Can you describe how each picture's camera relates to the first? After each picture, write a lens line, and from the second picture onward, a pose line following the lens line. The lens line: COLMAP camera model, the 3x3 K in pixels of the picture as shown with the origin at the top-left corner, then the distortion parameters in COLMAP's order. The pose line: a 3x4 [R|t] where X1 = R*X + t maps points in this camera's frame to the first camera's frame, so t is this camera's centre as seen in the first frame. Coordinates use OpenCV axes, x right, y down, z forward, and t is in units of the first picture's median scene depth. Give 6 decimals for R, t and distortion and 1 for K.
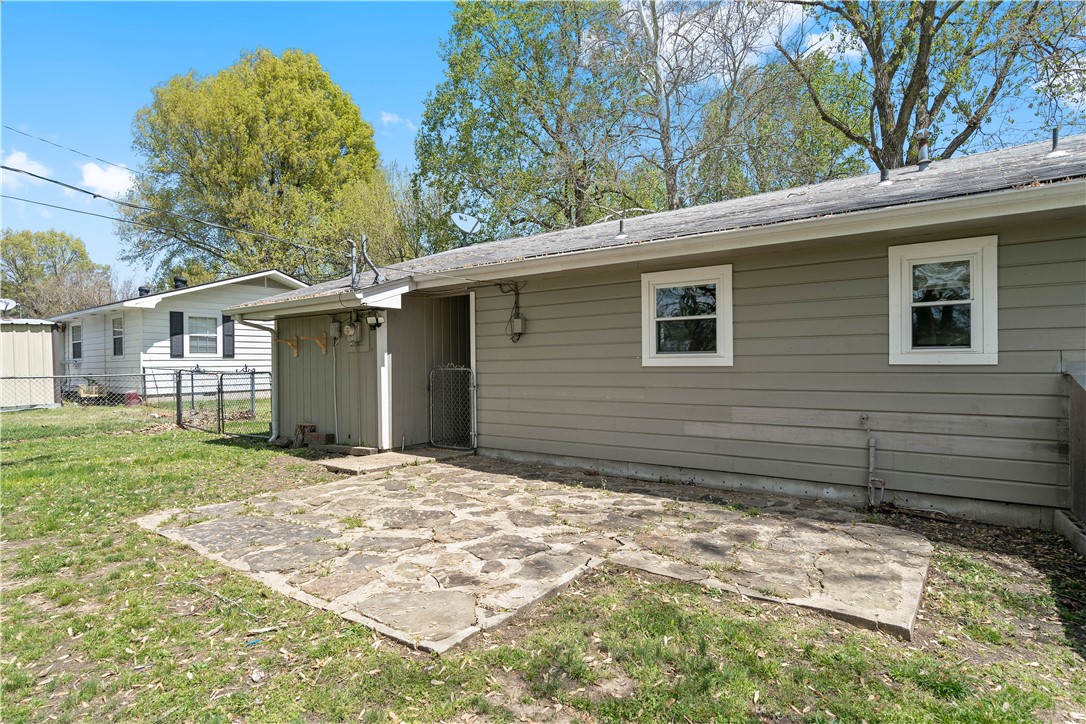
lens RADIAL K [[588.9, 0, 543.4], [0, 588.9, 365.3], [0, 0, 1]] dist [0.000501, -0.000072]
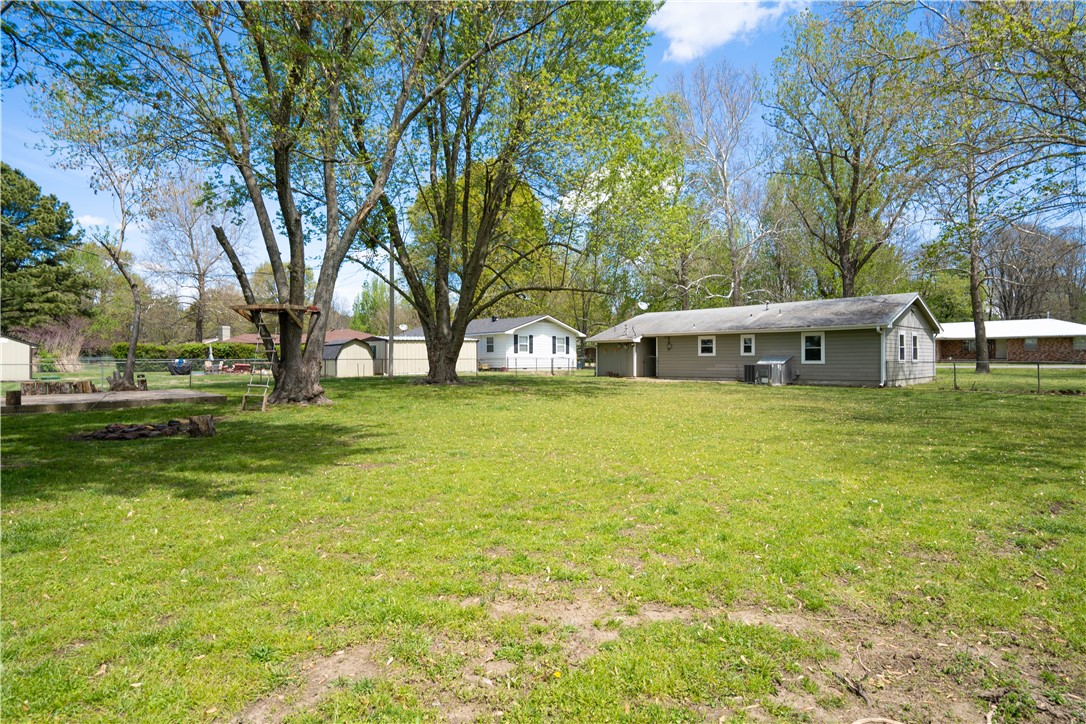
lens RADIAL K [[588.9, 0, 539.6], [0, 588.9, 363.6], [0, 0, 1]] dist [0.000501, -0.000072]
pose [[0.986179, 0.009789, -0.165395, -0.250080], [-0.009213, 0.999949, 0.004252, 0.045591], [0.165428, -0.002669, 0.986218, -3.209707]]
